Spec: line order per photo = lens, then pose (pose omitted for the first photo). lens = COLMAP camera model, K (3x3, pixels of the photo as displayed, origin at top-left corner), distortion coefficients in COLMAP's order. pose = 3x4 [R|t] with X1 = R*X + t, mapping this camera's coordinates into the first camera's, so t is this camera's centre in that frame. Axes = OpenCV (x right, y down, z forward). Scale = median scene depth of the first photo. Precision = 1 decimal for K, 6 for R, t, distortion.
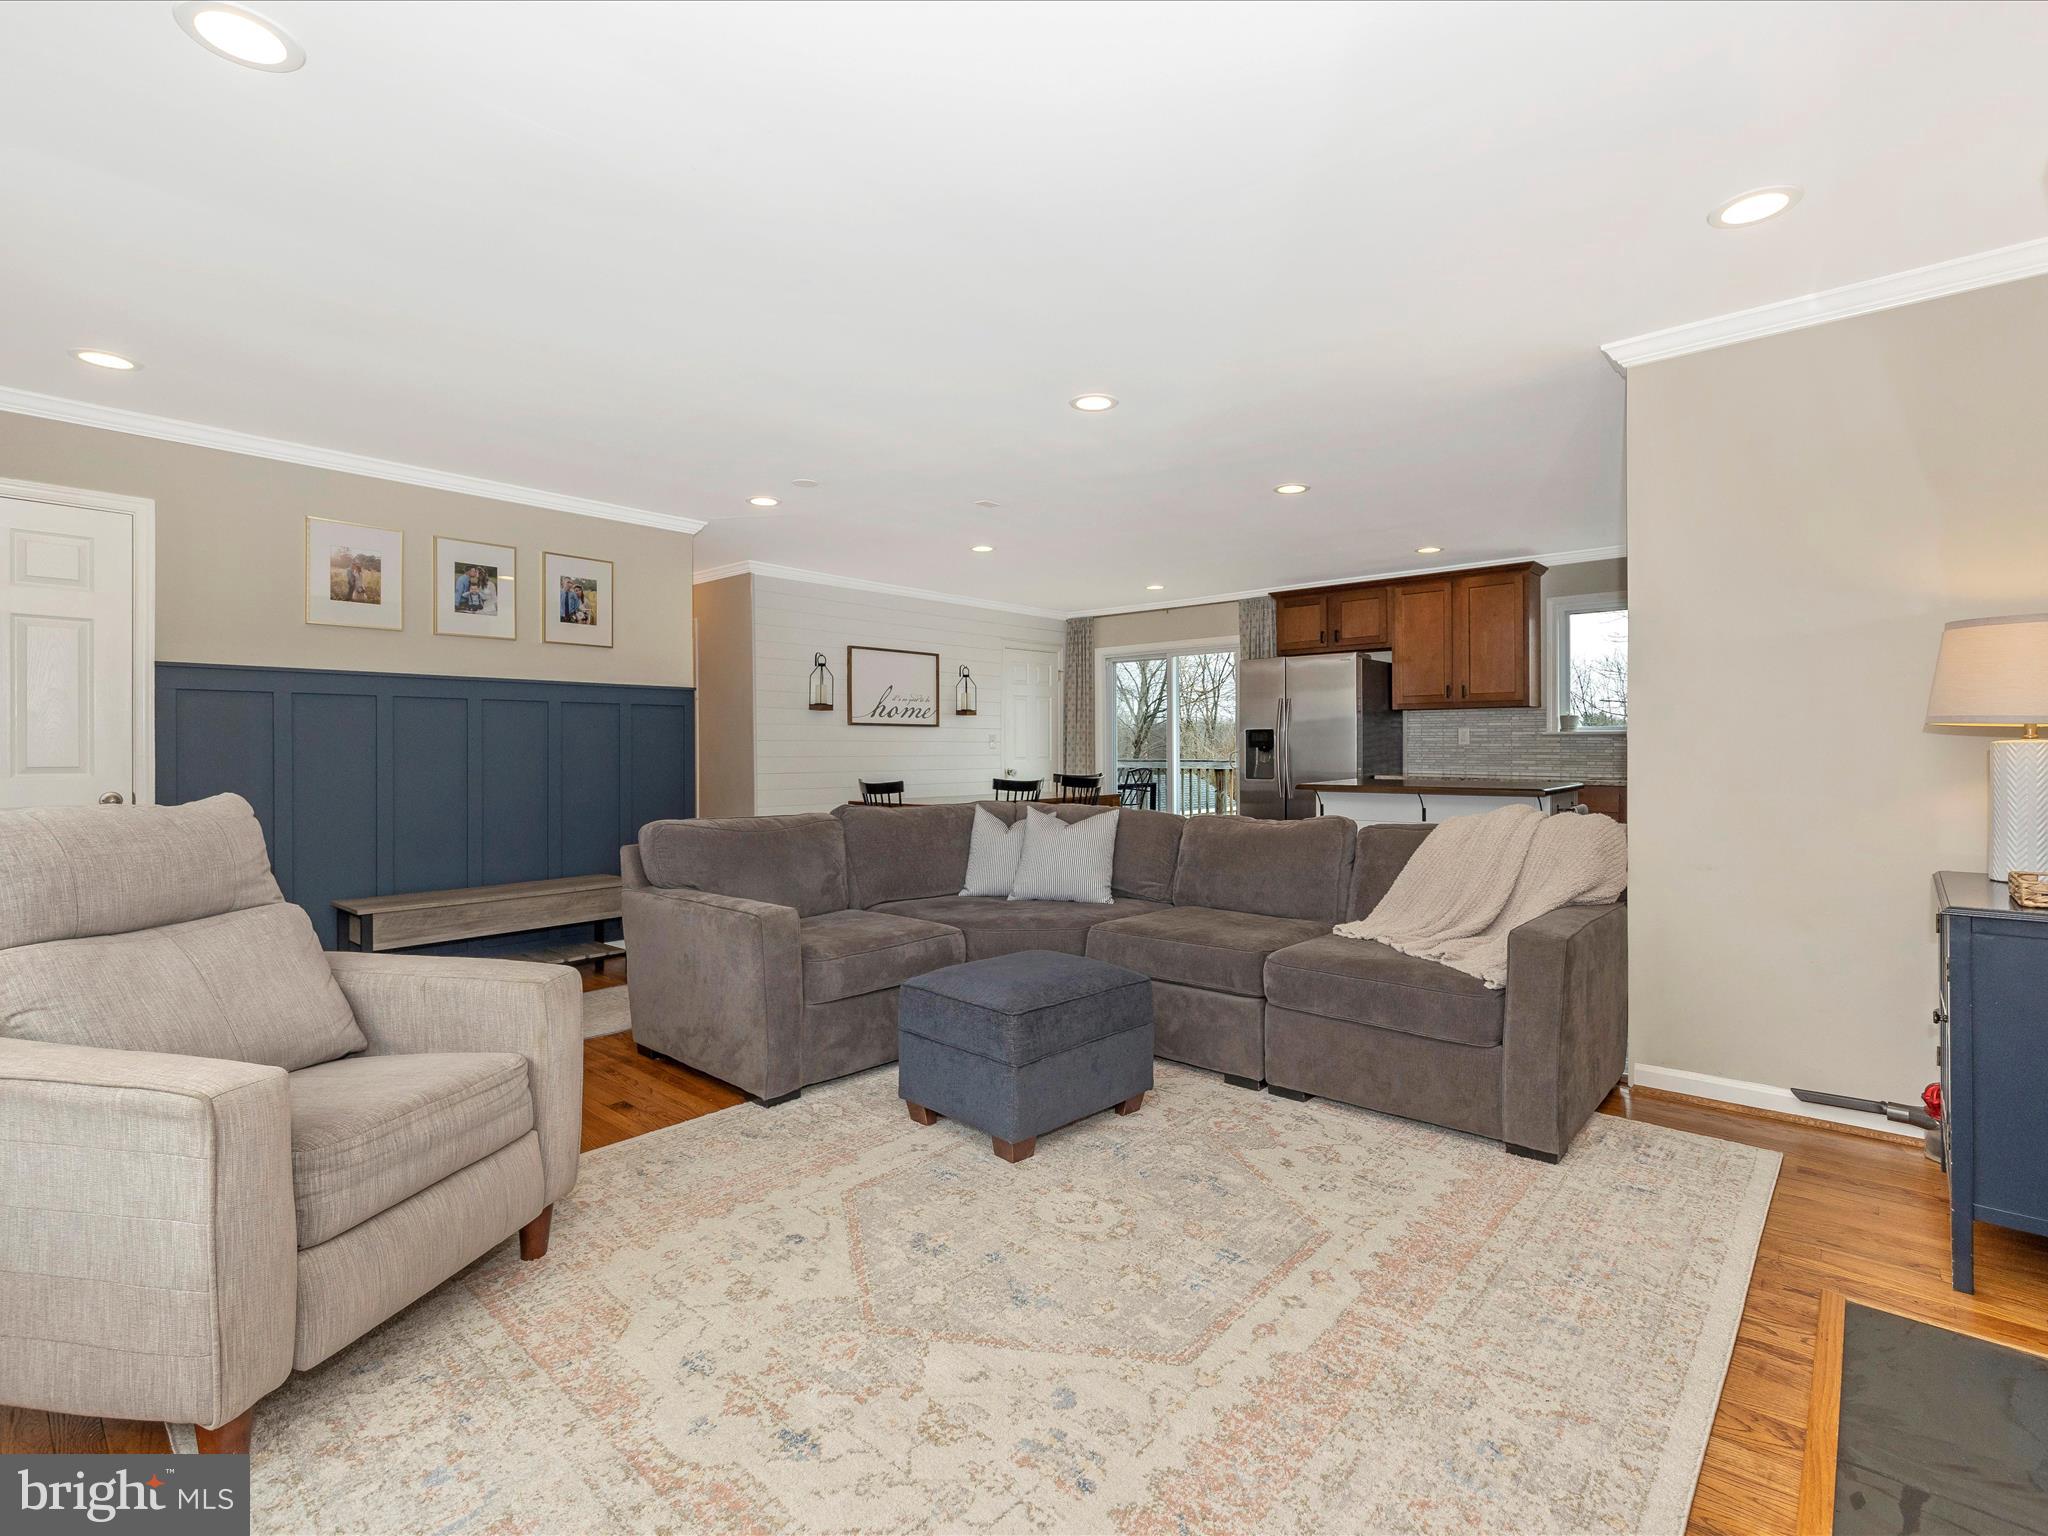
lens RADIAL K [[964.8, 0, 1028.1], [0, 964.8, 749.8], [0, 0, 1]] dist [0.000093, 0.000044]
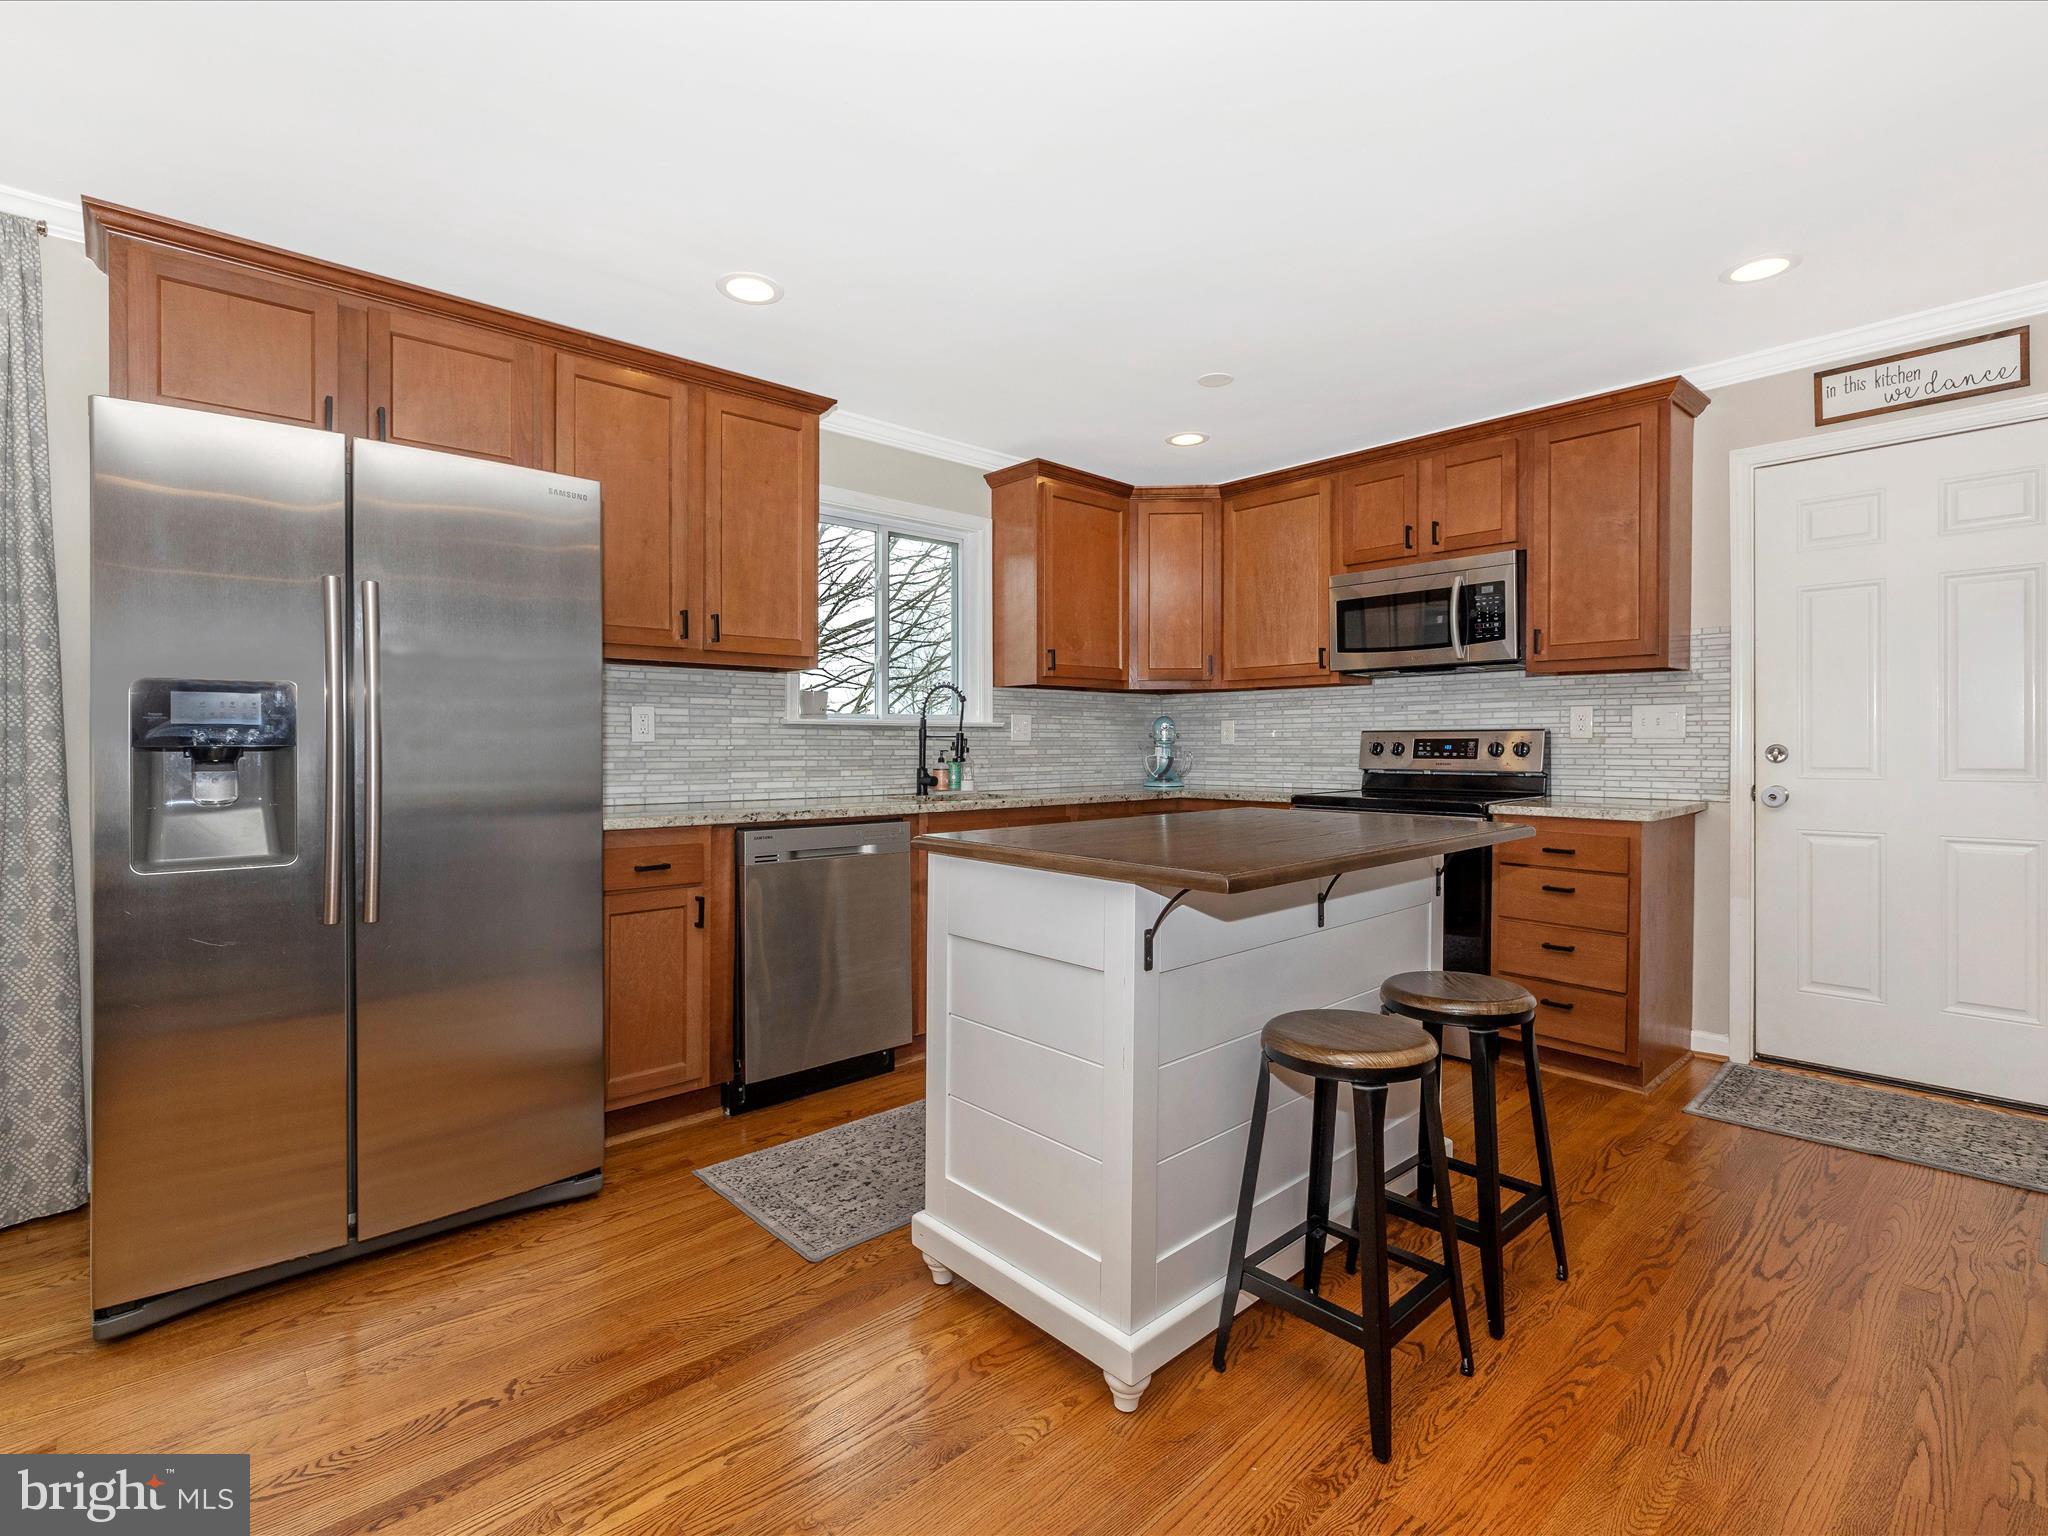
lens RADIAL K [[972.7, 0, 1019.6], [0, 972.7, 748.8], [0, 0, 1]] dist [-0.005249, -0.001156]
pose [[0.096223, -0.002202, 0.995357, -0.004462], [0.007926, 0.999968, 0.001446, -0.001695], [-0.995328, 0.007750, 0.096237, 1.126767]]
